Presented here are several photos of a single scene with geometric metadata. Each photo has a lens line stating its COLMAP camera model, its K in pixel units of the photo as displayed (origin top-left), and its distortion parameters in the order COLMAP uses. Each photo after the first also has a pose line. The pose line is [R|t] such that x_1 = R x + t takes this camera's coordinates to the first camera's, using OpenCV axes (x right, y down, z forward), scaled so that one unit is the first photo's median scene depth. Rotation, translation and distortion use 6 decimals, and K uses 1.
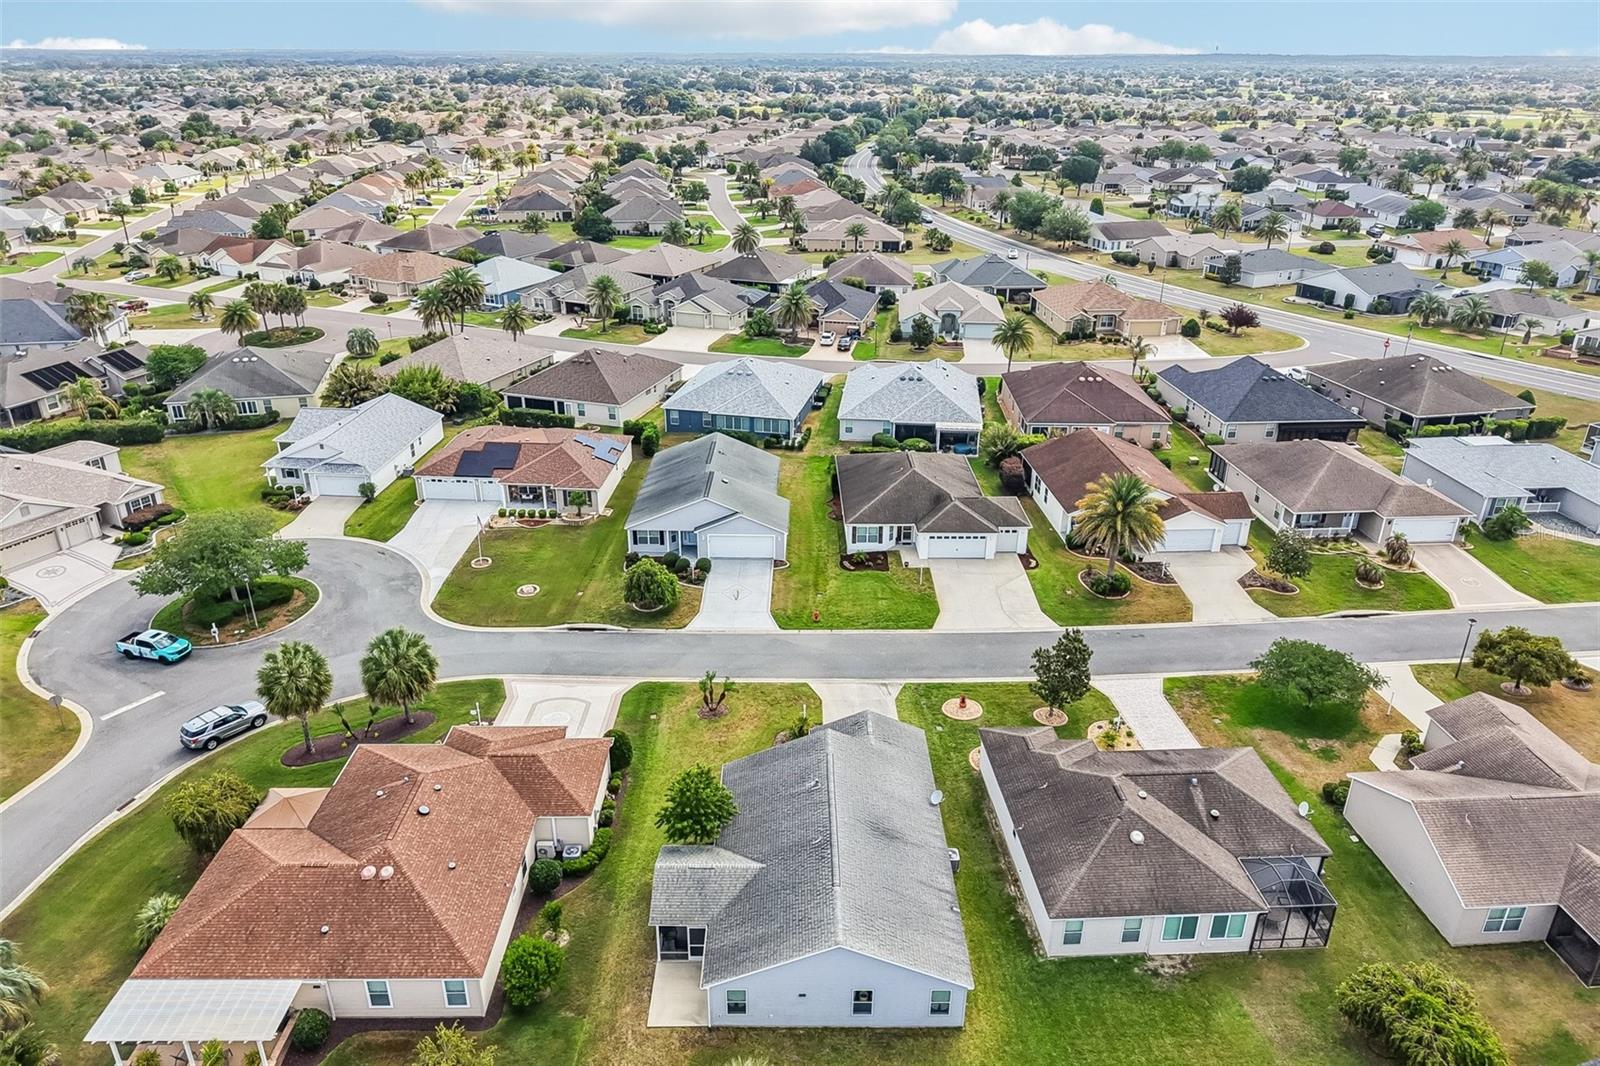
lens RADIAL K [[1065.6, 0, 799.1], [0, 1065.6, 537.7], [0, 0, 1]] dist [0.032588, -0.033719]
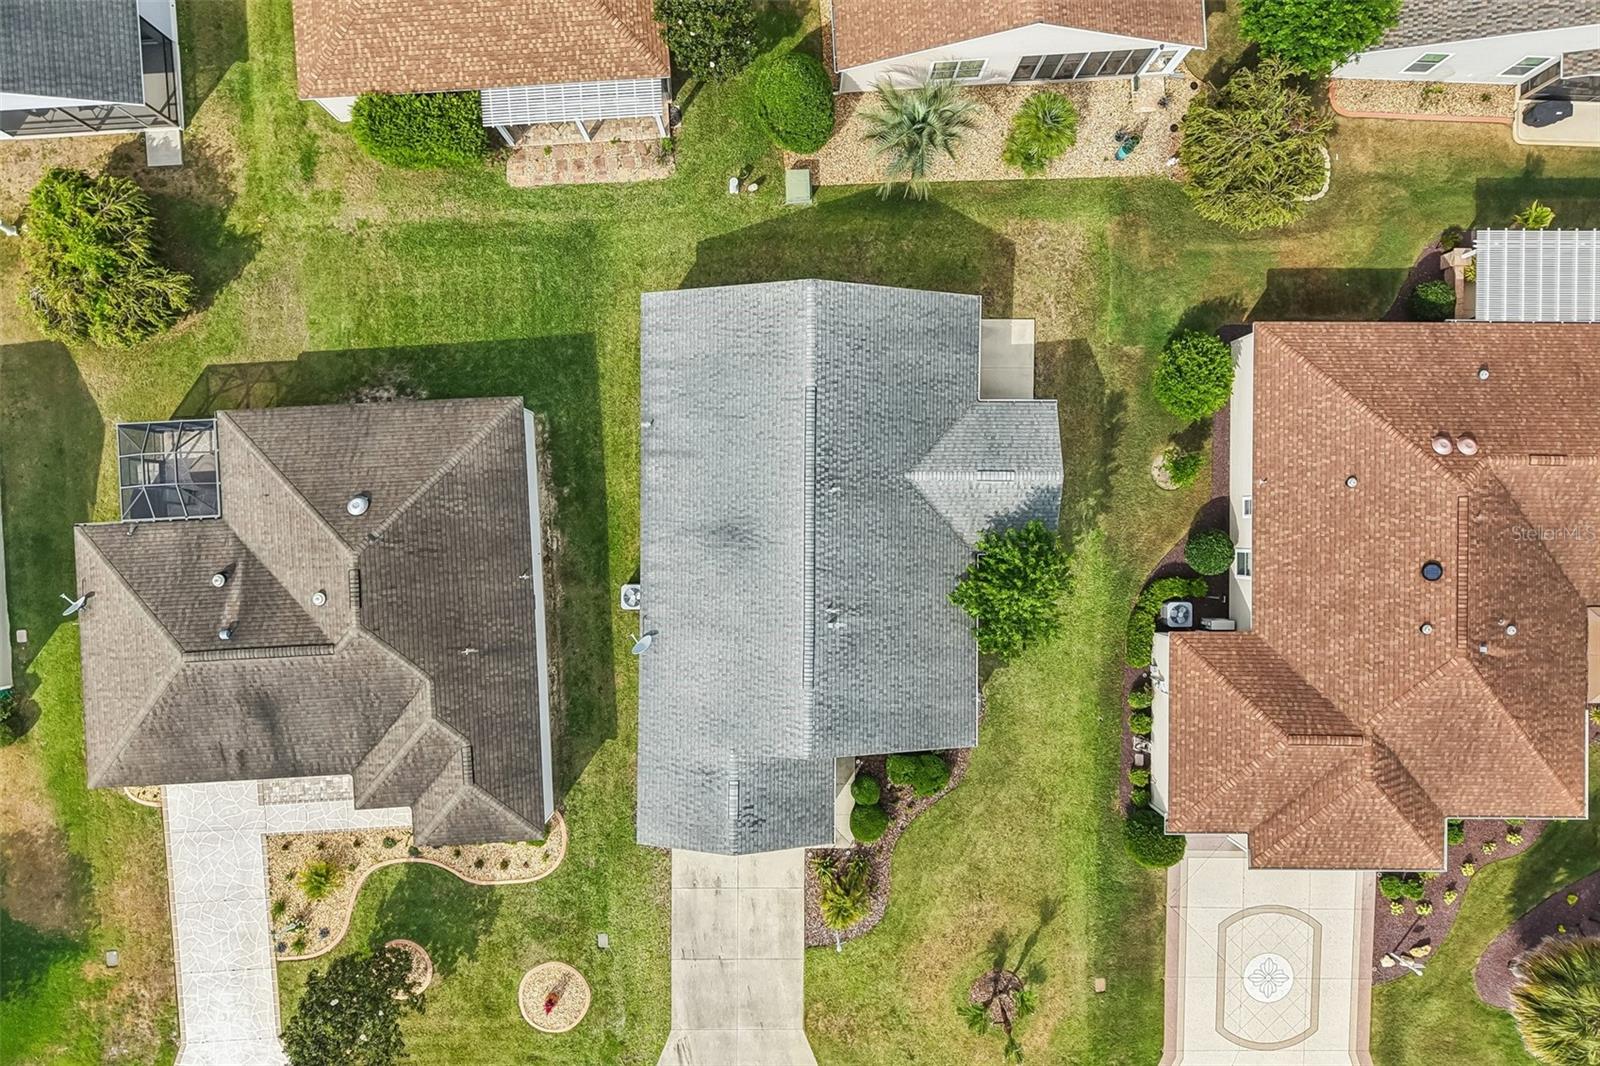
lens RADIAL K [[1065.6, 0, 790.0], [0, 1065.6, 533.4], [0, 0, 1]] dist [0.032588, -0.033719]
pose [[-0.999850, -0.014185, -0.009919, 0.028104], [-0.003139, -0.414976, 0.909827, -0.191697], [-0.017022, 0.909722, 0.414870, 0.411754]]
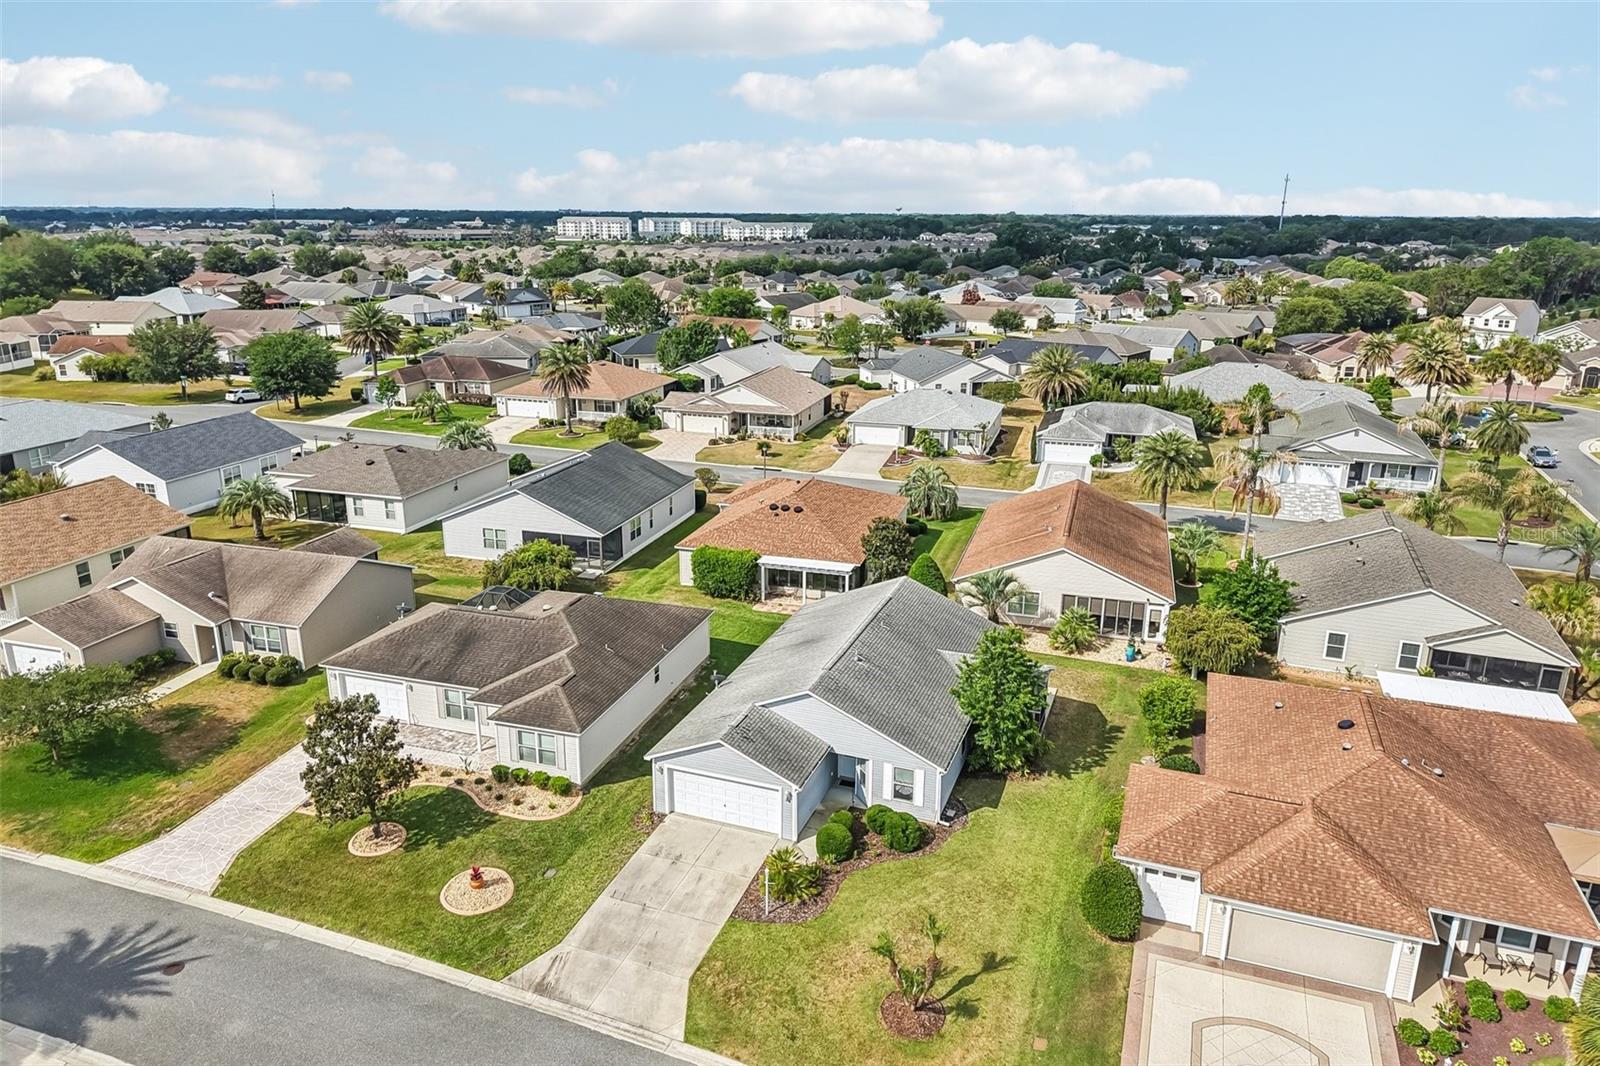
lens RADIAL K [[1065.6, 0, 791.4], [0, 1065.6, 531.0], [0, 0, 1]] dist [0.032588, -0.033719]
pose [[-0.930723, -0.114675, 0.347281, -0.127985], [0.141137, 0.763391, 0.630329, -0.237070], [-0.337394, 0.635676, -0.694321, 0.910500]]
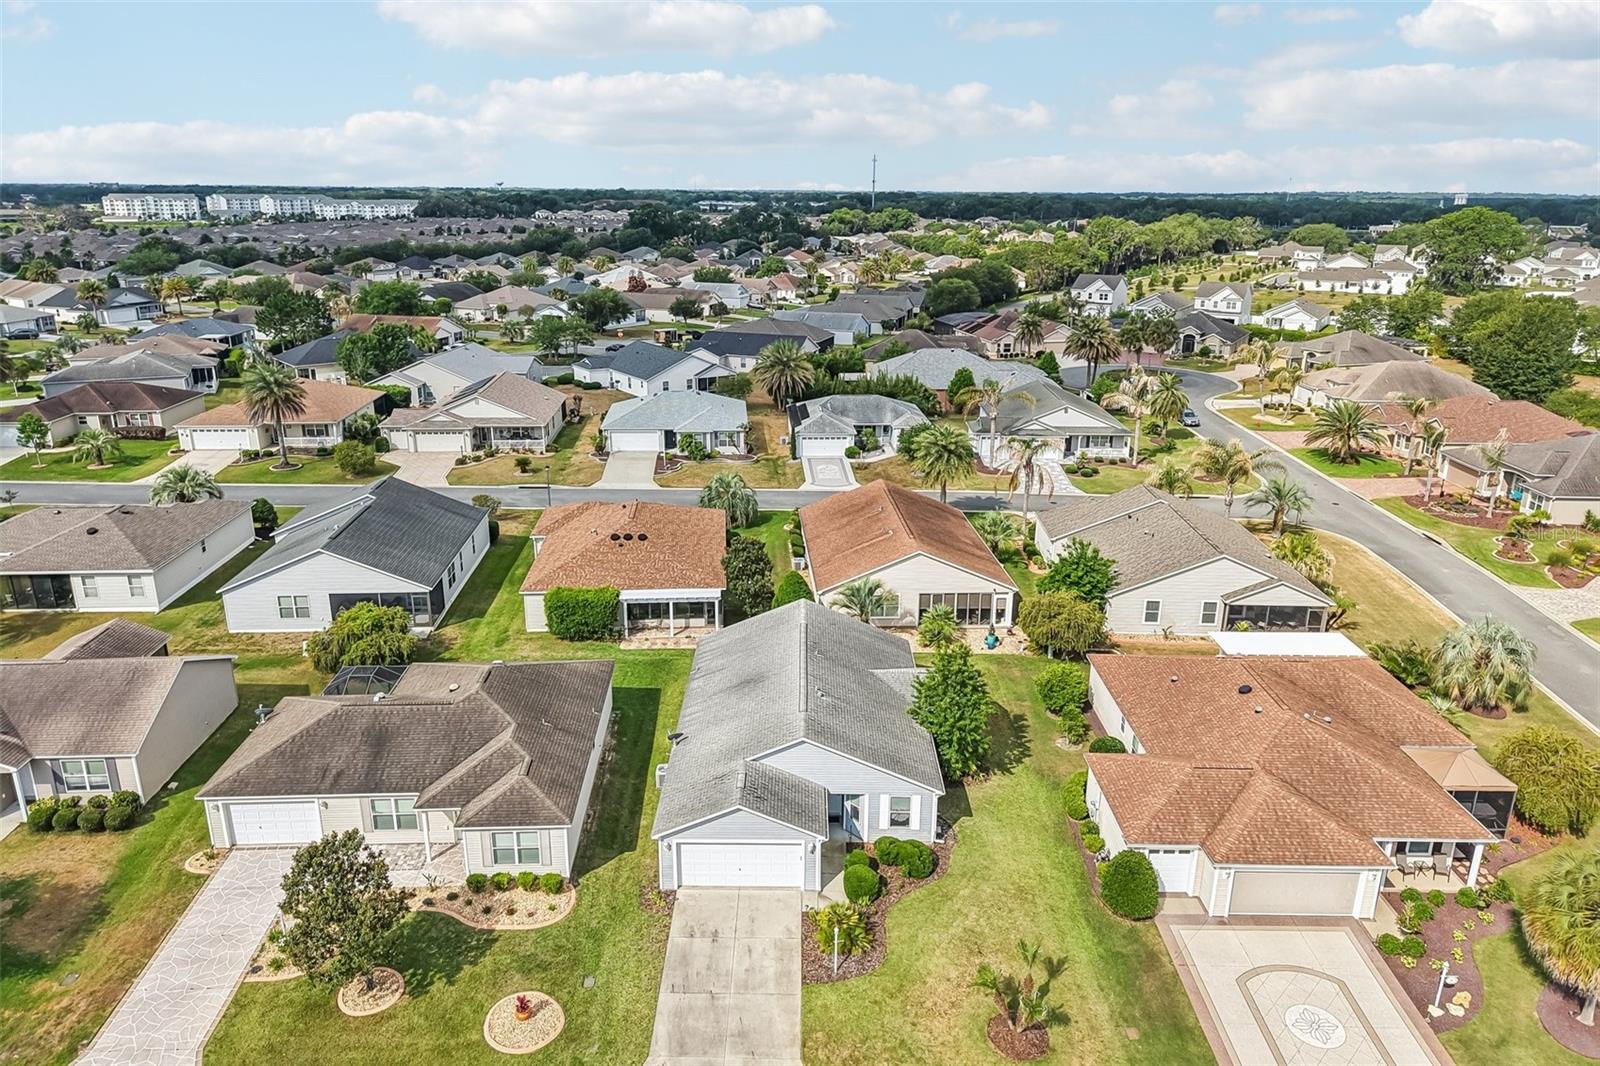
lens RADIAL K [[1065.6, 0, 789.8], [0, 1065.6, 534.3], [0, 0, 1]] dist [0.032588, -0.033719]
pose [[-0.999707, -0.017569, 0.016630, 0.016805], [-0.001813, 0.739903, 0.672711, -0.266968], [-0.024124, 0.672484, -0.739718, 0.913320]]
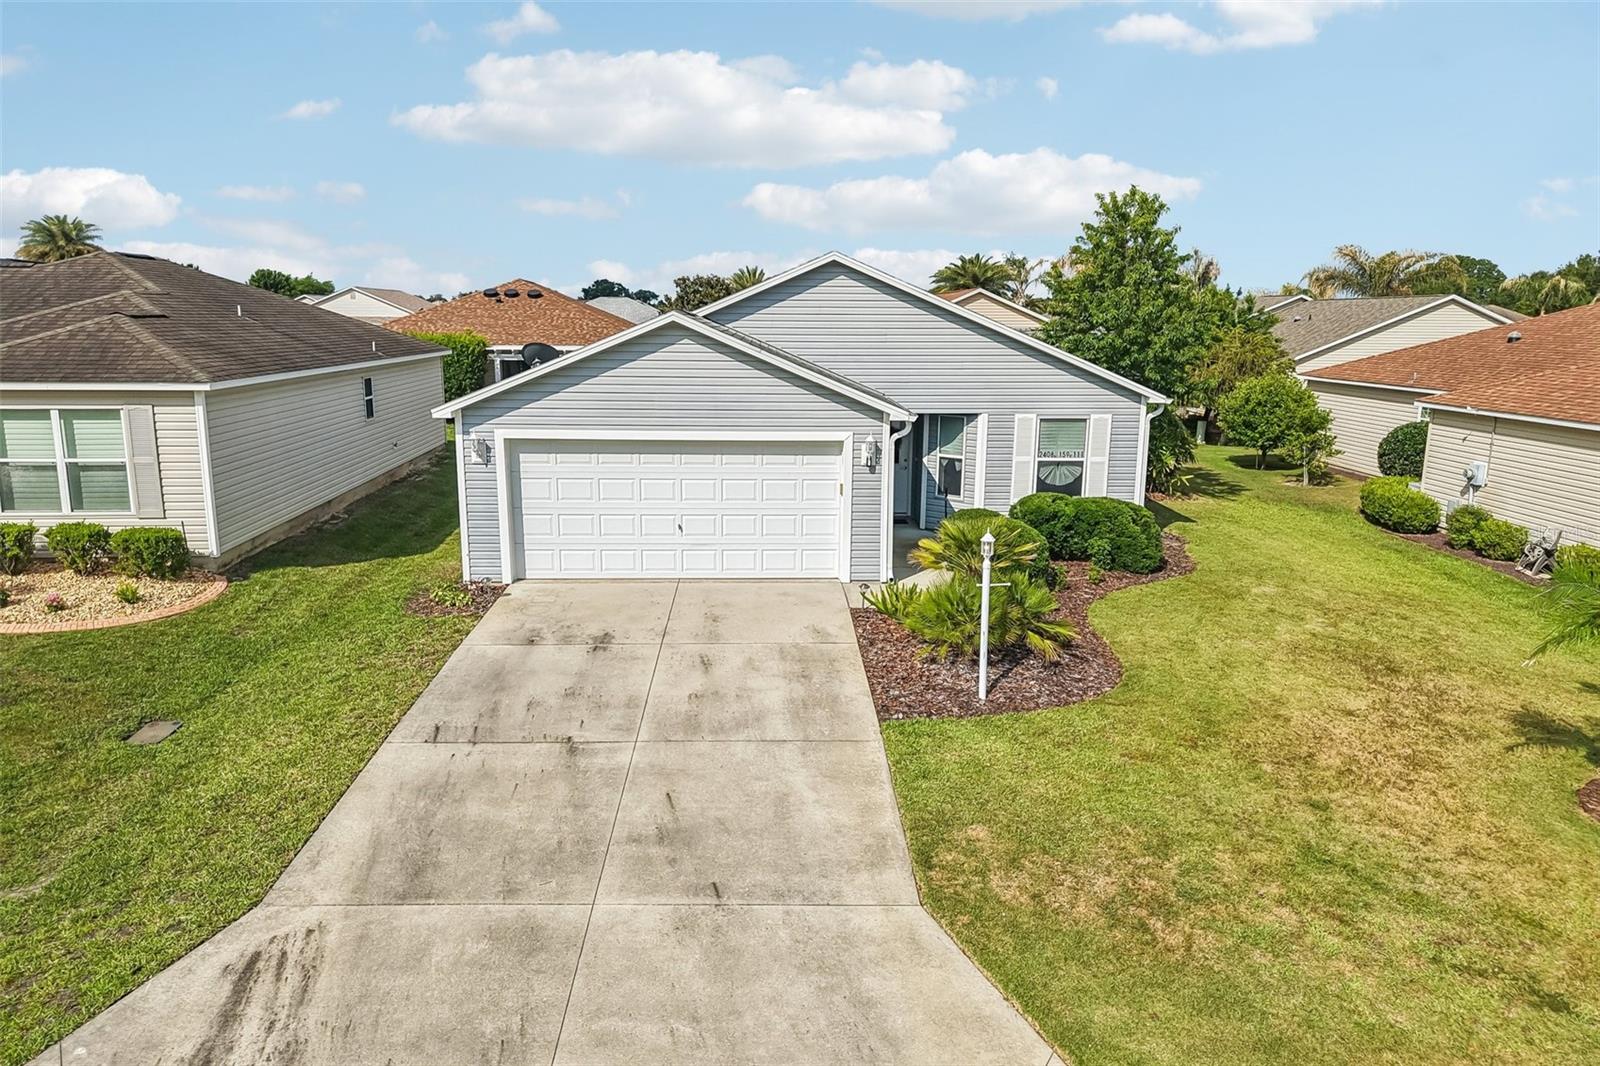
lens RADIAL K [[1065.6, 0, 791.6], [0, 1065.6, 534.8], [0, 0, 1]] dist [0.032588, -0.033719]
pose [[-0.999703, -0.010012, -0.022238, 0.028534], [-0.021137, 0.810560, 0.585274, 0.037072], [0.012165, 0.585570, -0.810531, 0.815235]]
